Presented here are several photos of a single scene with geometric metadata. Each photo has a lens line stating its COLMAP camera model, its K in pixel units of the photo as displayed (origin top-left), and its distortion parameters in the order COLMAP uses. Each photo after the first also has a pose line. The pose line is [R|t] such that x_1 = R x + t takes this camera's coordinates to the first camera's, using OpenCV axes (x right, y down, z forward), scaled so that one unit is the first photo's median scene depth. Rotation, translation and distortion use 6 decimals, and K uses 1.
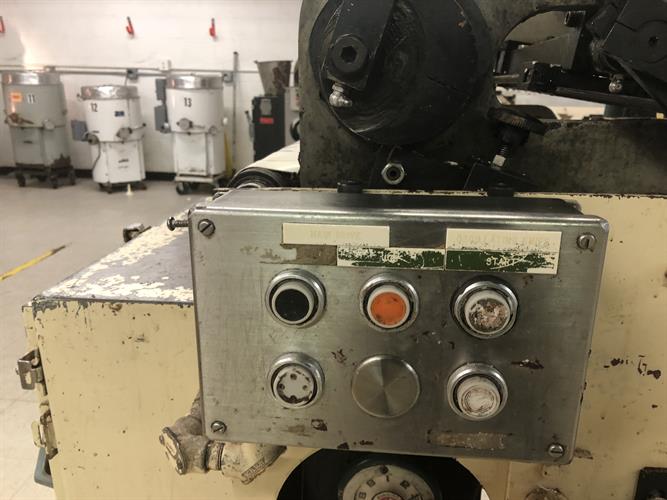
lens RADIAL K [[545.4, 0, 337.8], [0, 545.4, 253.6], [0, 0, 1]] dist [0.035753, -0.043061]
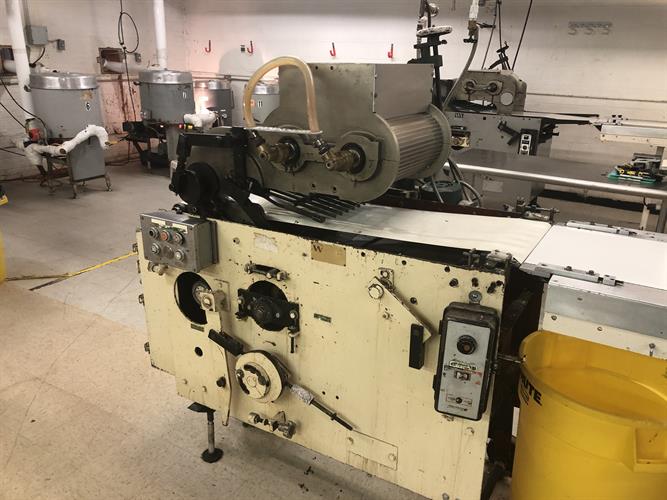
lens RADIAL K [[545.4, 0, 337.8], [0, 545.4, 253.6], [0, 0, 1]] dist [0.035753, -0.043061]
pose [[0.905141, 0.146186, -0.399186, 2.637909], [-0.132052, 0.989248, 0.062850, -0.205240], [0.404081, -0.004175, 0.914713, -2.266269]]
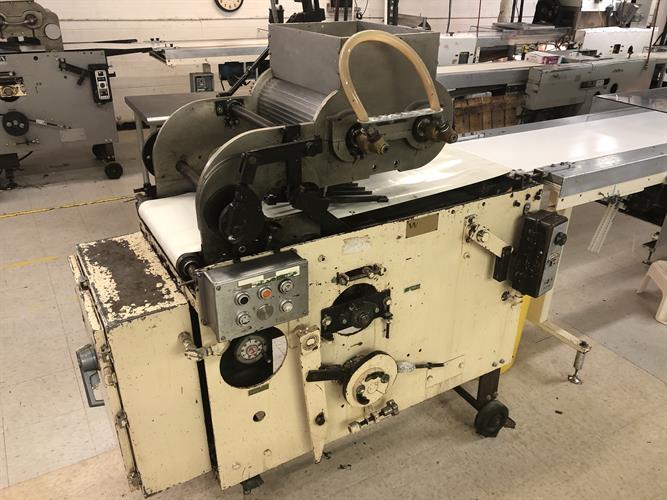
lens RADIAL K [[545.4, 0, 337.8], [0, 545.4, 253.6], [0, 0, 1]] dist [0.035753, -0.043061]
pose [[0.811751, -0.268169, 0.518793, -1.011279], [0.170098, 0.958390, 0.229250, -0.692460], [-0.558684, -0.097848, 0.823588, -1.764627]]
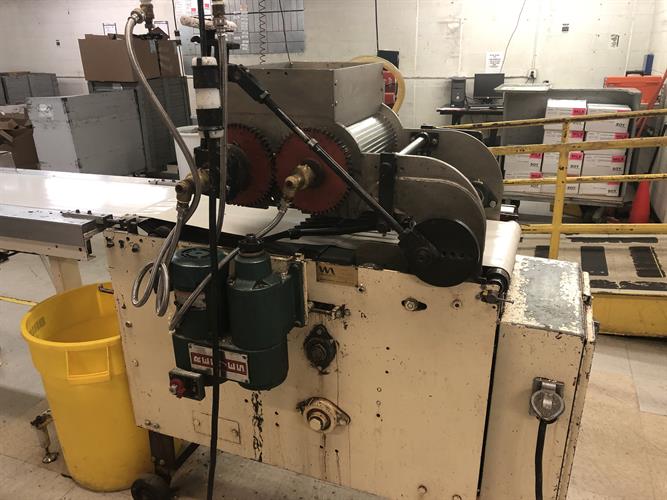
lens RADIAL K [[545.4, 0, 337.8], [0, 545.4, 253.6], [0, 0, 1]] dist [0.035753, -0.043061]
pose [[-0.960621, -0.101423, 0.258689, -0.001321], [0.084346, 0.780633, 0.619272, -2.402911], [-0.264750, 0.616706, -0.741338, 4.280525]]
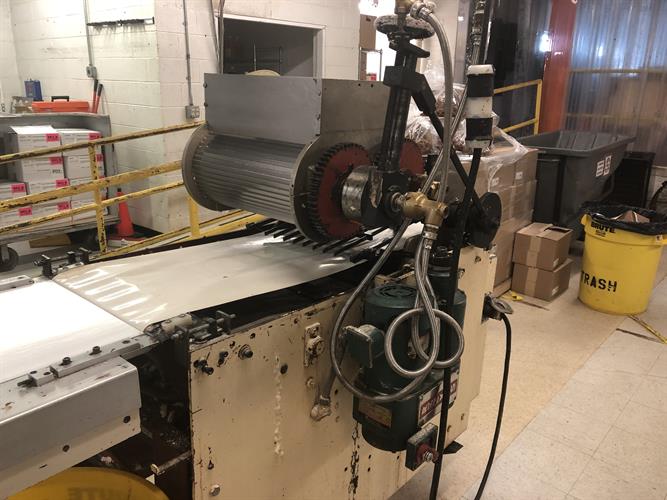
lens RADIAL K [[545.4, 0, 337.8], [0, 545.4, 253.6], [0, 0, 1]] dist [0.035753, -0.043061]
pose [[-0.595340, 0.211596, -0.775111, 3.607475], [-0.281969, 0.848323, 0.448154, -1.825560], [0.752372, 0.485361, -0.445377, 3.088067]]
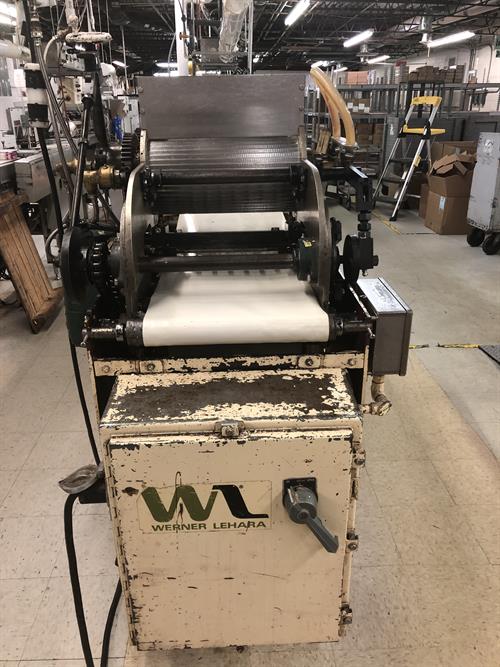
lens RADIAL K [[545.4, 0, 245.8], [0, 545.4, 328.8], [0, 0, 1]] dist [0.035753, -0.043061]
pose [[-0.125051, -0.400705, 0.907633, -2.405593], [0.308145, 0.853887, 0.419433, -1.270362], [-0.943085, 0.332133, 0.016696, 1.406973]]
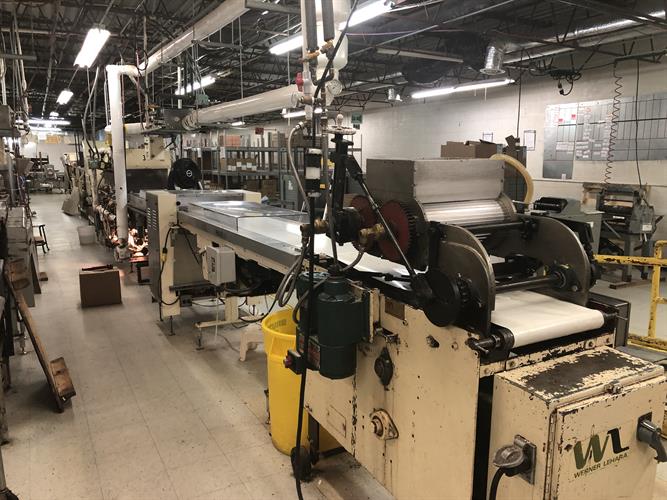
lens RADIAL K [[545.4, 0, 337.8], [0, 545.4, 253.6], [0, 0, 1]] dist [0.035753, -0.043061]
pose [[-0.550823, -0.168431, 0.817450, -2.223713], [0.244136, 0.904073, 0.350785, -2.301339], [-0.798118, 0.392789, -0.456864, 4.102963]]
